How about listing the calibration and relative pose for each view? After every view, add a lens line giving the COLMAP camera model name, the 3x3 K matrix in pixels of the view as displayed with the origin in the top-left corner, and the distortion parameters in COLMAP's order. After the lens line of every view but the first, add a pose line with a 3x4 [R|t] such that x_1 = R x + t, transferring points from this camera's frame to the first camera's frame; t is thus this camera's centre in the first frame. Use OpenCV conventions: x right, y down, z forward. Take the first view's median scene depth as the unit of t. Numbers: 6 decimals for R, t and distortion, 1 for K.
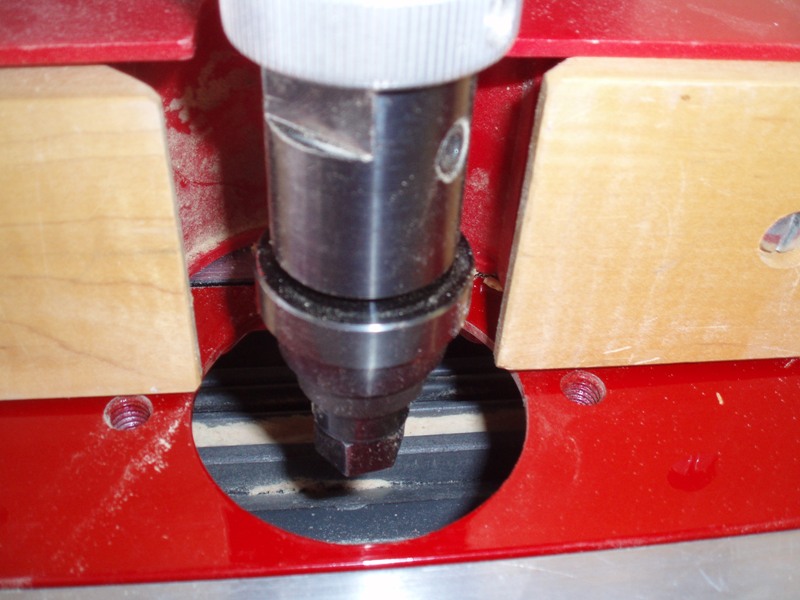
lens RADIAL K [[850.4, 0, 400.0], [0, 850.4, 300.0], [0, 0, 1]] dist [-0.165708, 0.111404]
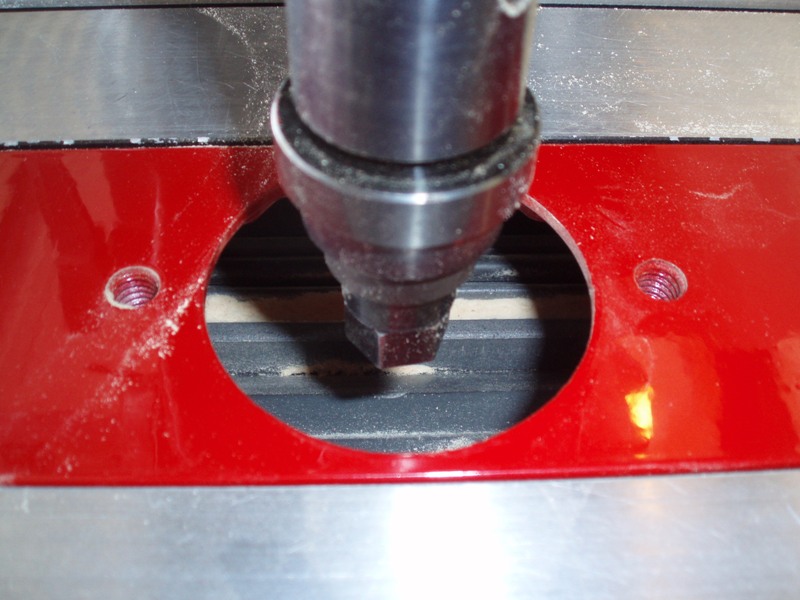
lens RADIAL K [[850.4, 0, 400.0], [0, 850.4, 300.0], [0, 0, 1]] dist [-0.165708, 0.111404]
pose [[0.997280, 0.040998, -0.061253, 0.008443], [-0.031358, 0.988068, 0.150795, 0.005991], [0.066704, -0.148464, 0.986666, 0.156810]]
